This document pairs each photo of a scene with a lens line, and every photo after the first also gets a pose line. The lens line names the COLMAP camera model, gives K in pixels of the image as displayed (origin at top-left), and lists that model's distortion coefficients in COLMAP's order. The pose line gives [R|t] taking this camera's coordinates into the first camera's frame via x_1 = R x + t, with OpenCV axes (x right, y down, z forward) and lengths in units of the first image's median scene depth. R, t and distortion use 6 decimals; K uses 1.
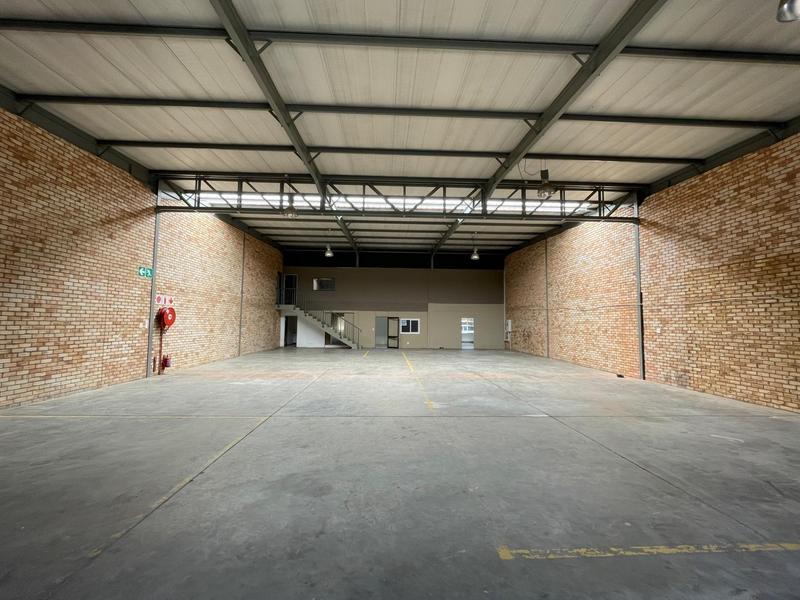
lens RADIAL K [[344.8, 0, 400.0], [0, 344.8, 299.8], [0, 0, 1]] dist [-0.009740, 0.001790]
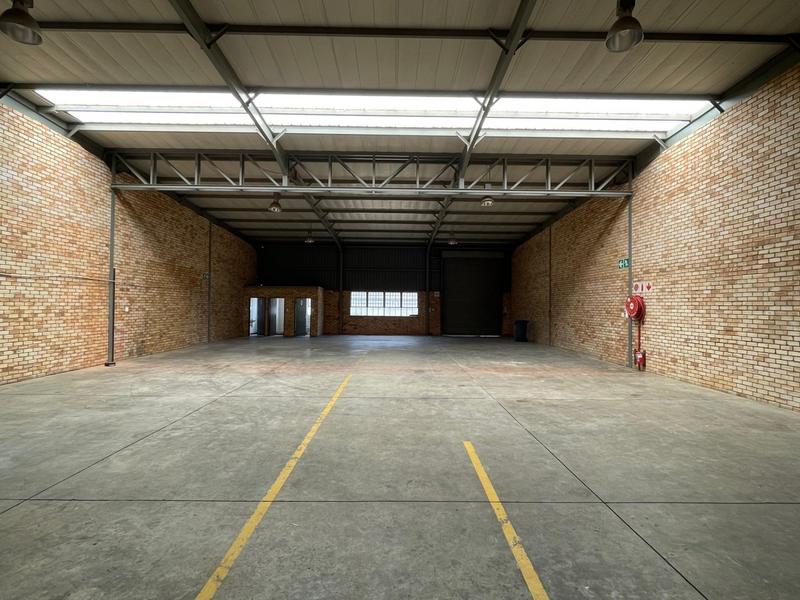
lens RADIAL K [[420.8, 0, 400.4], [0, 420.8, 300.9], [0, 0, 1]] dist [0.000369, 0.000049]
pose [[-0.999413, -0.021145, 0.026971, -0.096898], [-0.023200, 0.996658, -0.078318, 0.136077], [-0.025225, -0.078898, -0.996563, 2.108211]]
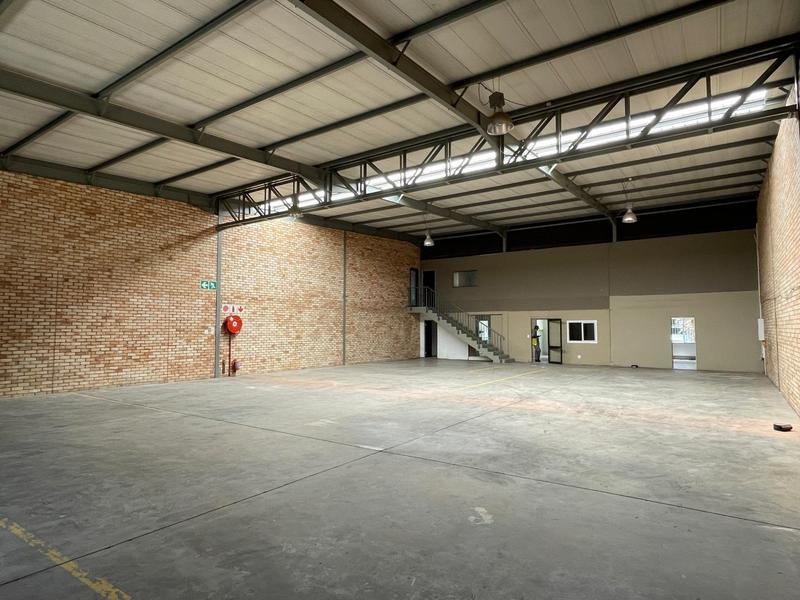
lens RADIAL K [[467.4, 0, 398.3], [0, 467.4, 299.6], [0, 0, 1]] dist [-0.000867, 0.003507]
pose [[0.796196, -0.046829, -0.603224, 0.641436], [0.049655, 0.998694, -0.011990, 0.015778], [0.602998, -0.020406, 0.797482, 0.130996]]
